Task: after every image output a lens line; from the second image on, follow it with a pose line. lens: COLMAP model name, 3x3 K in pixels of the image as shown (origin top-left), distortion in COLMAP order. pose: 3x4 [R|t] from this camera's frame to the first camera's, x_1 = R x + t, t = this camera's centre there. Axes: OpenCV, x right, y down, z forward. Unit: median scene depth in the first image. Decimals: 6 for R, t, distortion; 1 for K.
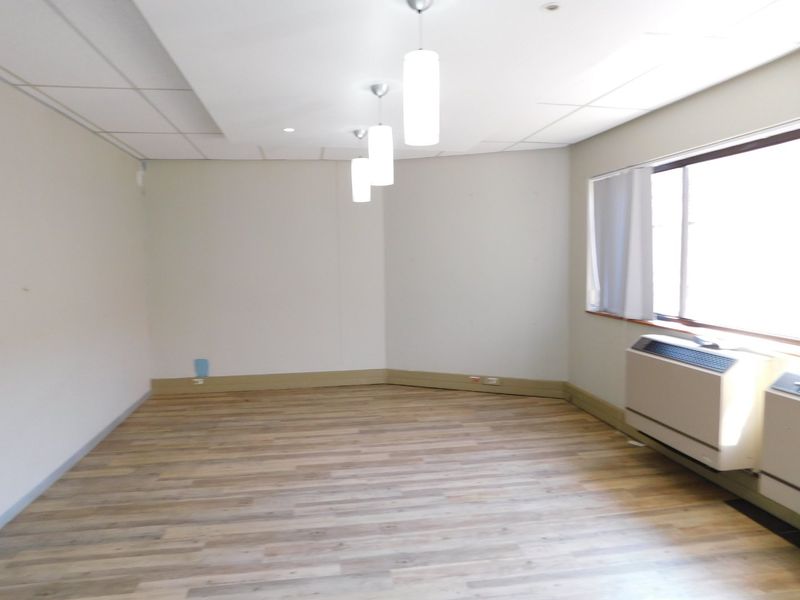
lens RADIAL K [[527.1, 0, 397.4], [0, 527.1, 301.2], [0, 0, 1]] dist [-0.066258, 0.051444]
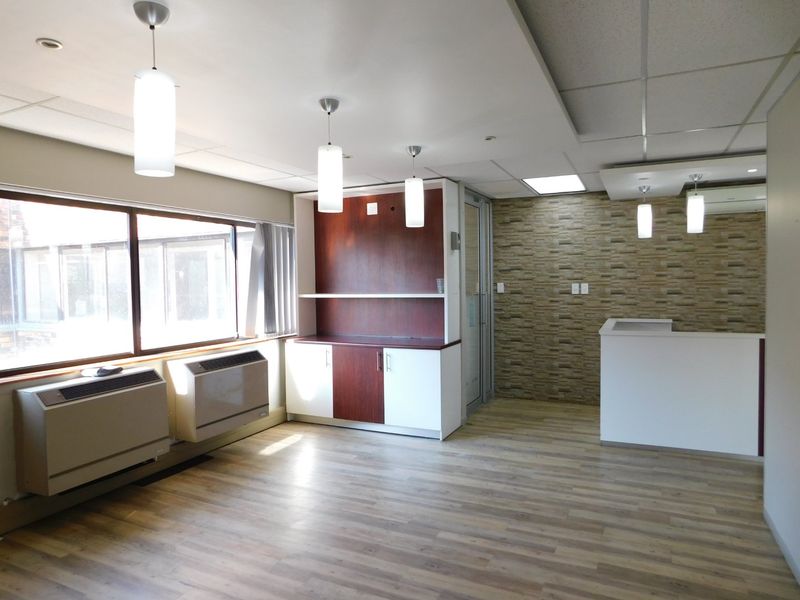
lens RADIAL K [[527.1, 0, 397.4], [0, 527.1, 301.2], [0, 0, 1]] dist [-0.066258, 0.051444]
pose [[-0.819205, -0.004146, 0.573486, -0.517198], [0.067430, 0.992342, 0.103495, -0.130601], [-0.569523, 0.123454, -0.812651, 1.380976]]
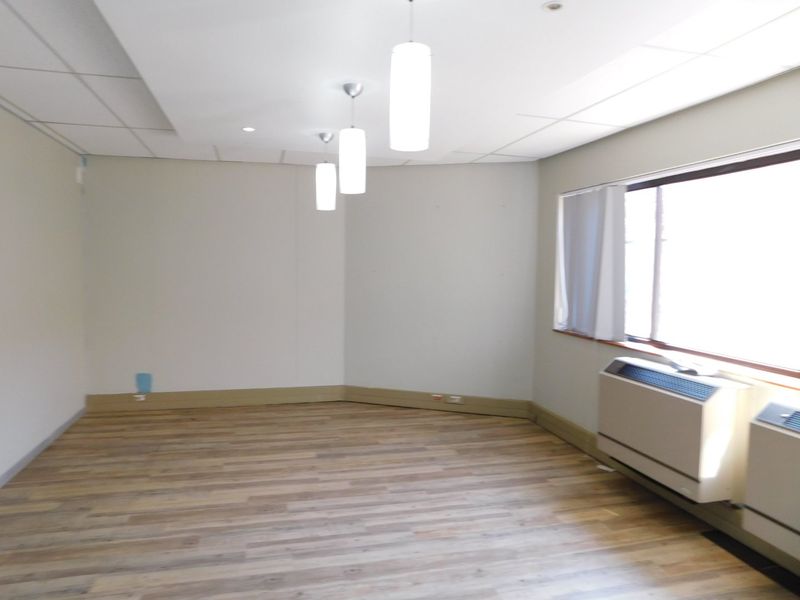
lens RADIAL K [[527.1, 0, 397.4], [0, 527.1, 301.2], [0, 0, 1]] dist [-0.066258, 0.051444]
pose [[0.995648, 0.021464, 0.090688, -0.025059], [-0.020055, 0.999664, -0.016413, -0.016477], [-0.091010, 0.014523, 0.995744, 0.070152]]
